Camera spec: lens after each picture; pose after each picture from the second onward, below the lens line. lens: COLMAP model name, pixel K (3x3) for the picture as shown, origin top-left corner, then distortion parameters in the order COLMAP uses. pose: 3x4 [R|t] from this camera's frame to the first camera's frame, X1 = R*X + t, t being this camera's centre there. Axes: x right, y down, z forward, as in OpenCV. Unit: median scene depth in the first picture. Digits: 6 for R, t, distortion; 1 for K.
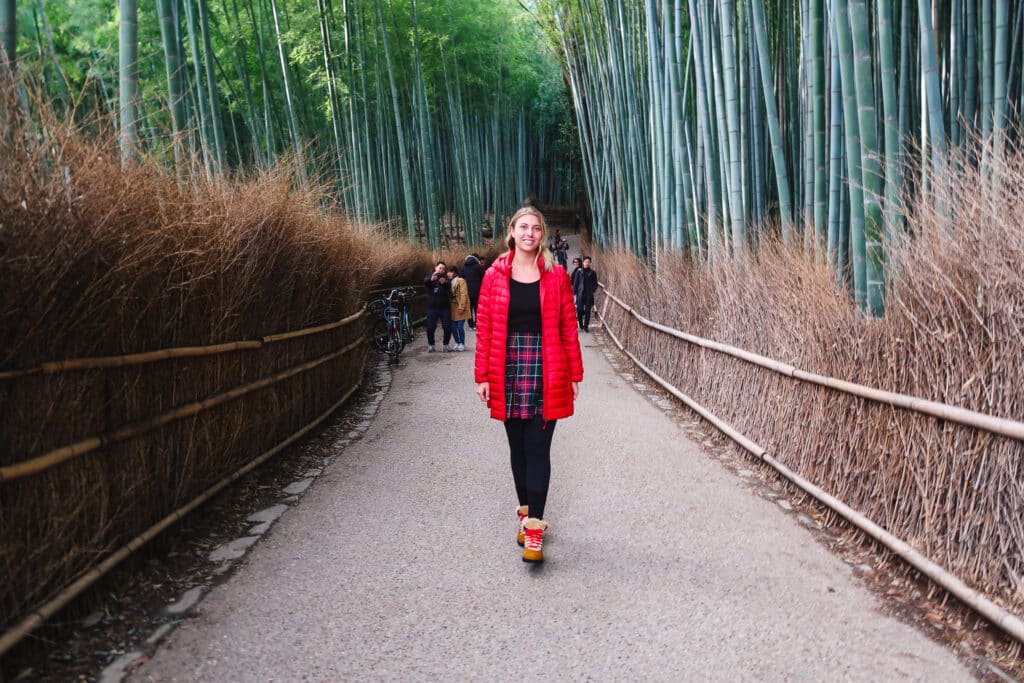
lens RADIAL K [[702.2, 0, 512.0], [0, 702.2, 341.5], [0, 0, 1]] dist [-0.024683, -0.000145]
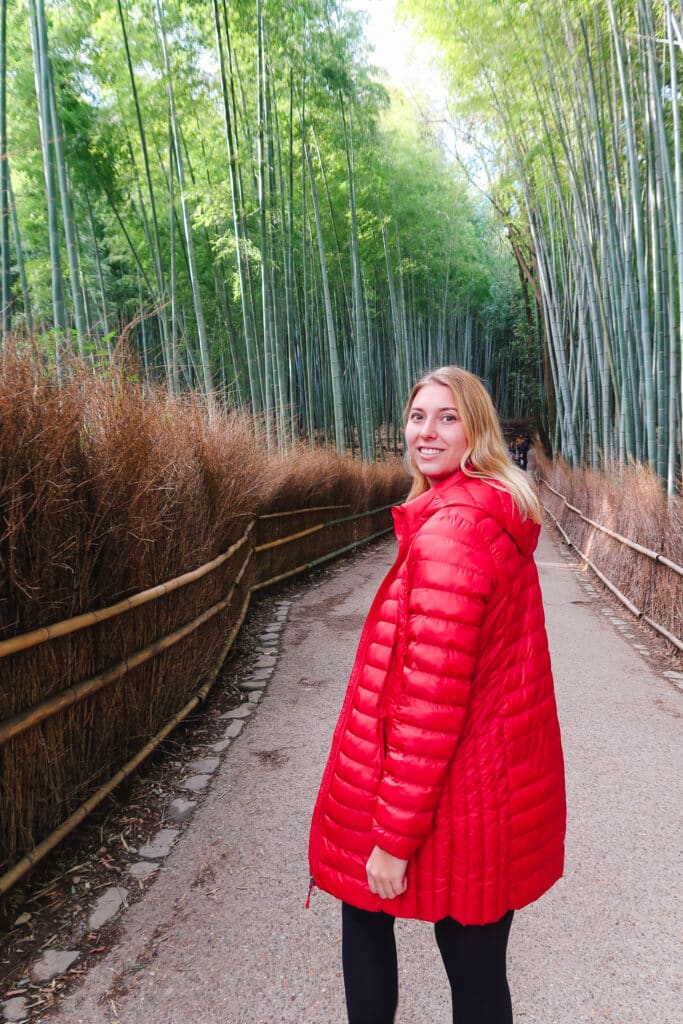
lens RADIAL K [[702.2, 0, 341.5], [0, 702.2, 512.0], [0, 0, 1]] dist [-0.024683, -0.000145]
pose [[0.988190, 0.028994, -0.150466, -0.015299], [-0.038323, 0.997494, -0.059479, -0.024722], [0.148365, 0.064543, 0.986824, 0.217801]]
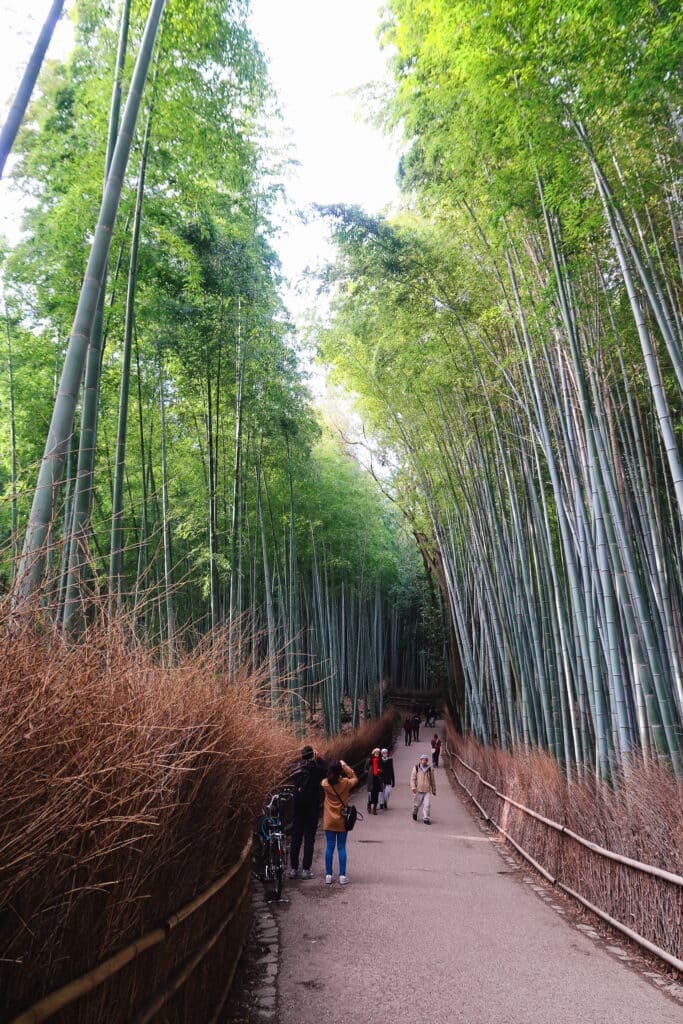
lens RADIAL K [[702.2, 0, 341.5], [0, 702.2, 512.0], [0, 0, 1]] dist [-0.024683, -0.000145]
pose [[0.999499, 0.022074, -0.022702, -0.051474], [-0.029592, 0.906273, -0.421656, -0.020004], [0.011266, 0.422116, 0.906472, 0.078476]]
